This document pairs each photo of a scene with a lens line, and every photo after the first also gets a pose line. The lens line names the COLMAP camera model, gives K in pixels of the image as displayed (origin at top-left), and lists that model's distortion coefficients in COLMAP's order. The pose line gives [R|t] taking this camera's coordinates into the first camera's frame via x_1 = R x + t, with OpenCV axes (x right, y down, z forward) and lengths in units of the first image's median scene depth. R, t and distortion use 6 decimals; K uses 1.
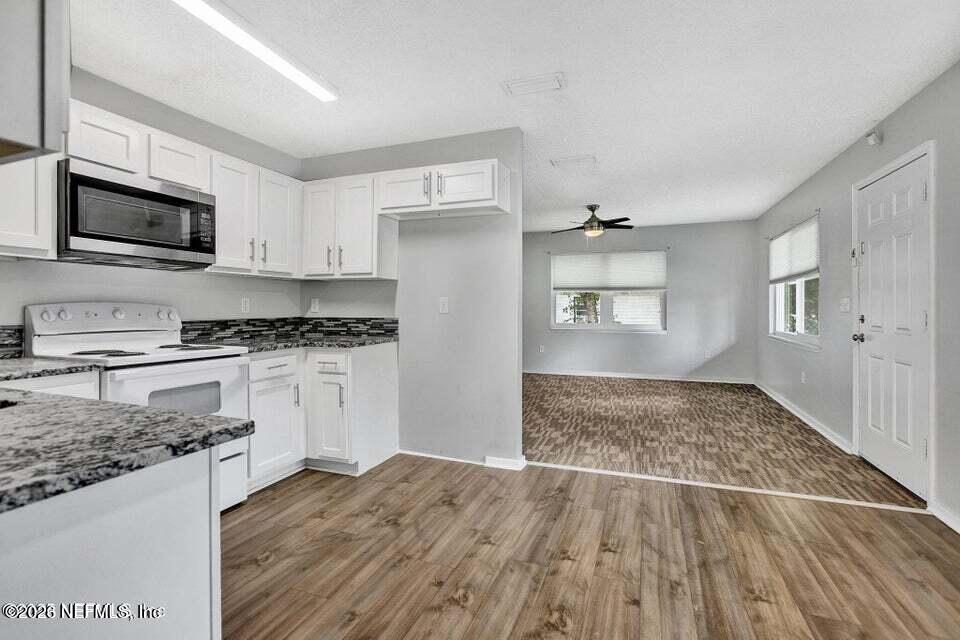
lens RADIAL K [[459.4, 0, 465.3], [0, 459.4, 290.3], [0, 0, 1]] dist [-0.017397, 0.000265]
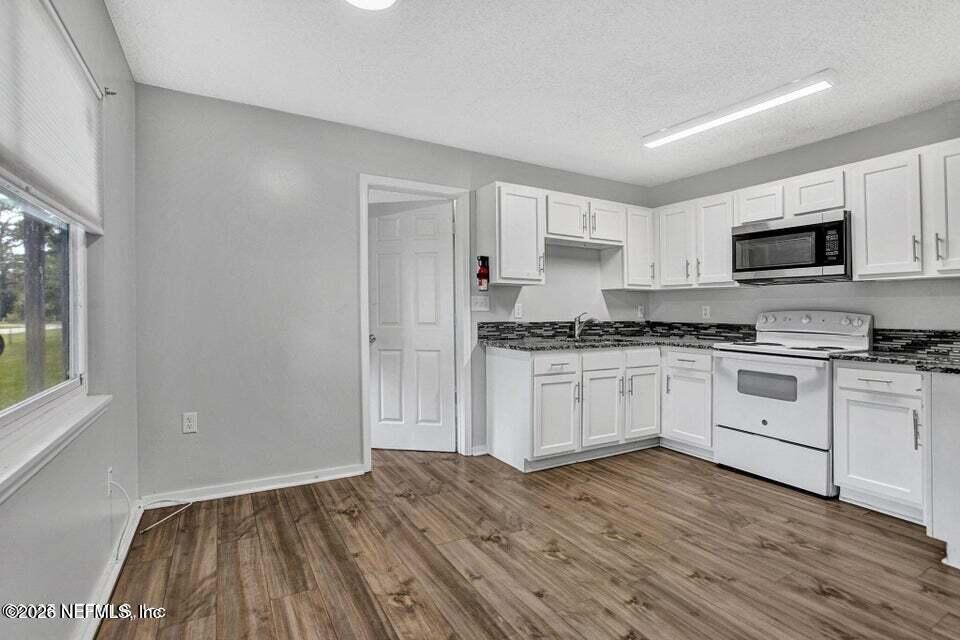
lens RADIAL K [[462.9, 0, 480.1], [0, 462.9, 301.7], [0, 0, 1]] dist [-0.048511, 0.022292]
pose [[-0.611053, -0.023306, -0.791247, 0.764501], [0.016522, 0.998973, -0.042184, 0.034669], [0.791417, -0.038850, -0.610040, 0.916204]]
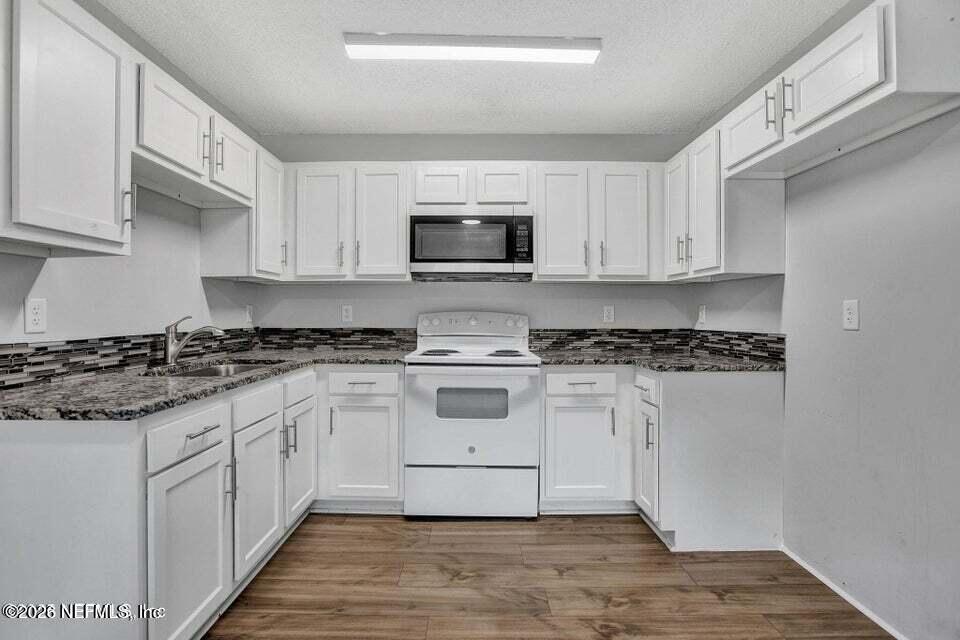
lens RADIAL K [[462.9, 0, 480.1], [0, 462.9, 301.7], [0, 0, 1]] dist [-0.048511, 0.022292]
pose [[0.375212, -0.024669, -0.926611, 0.336677], [0.030340, 0.999437, -0.014322, 0.015112], [0.926443, -0.022740, 0.375749, 0.477242]]
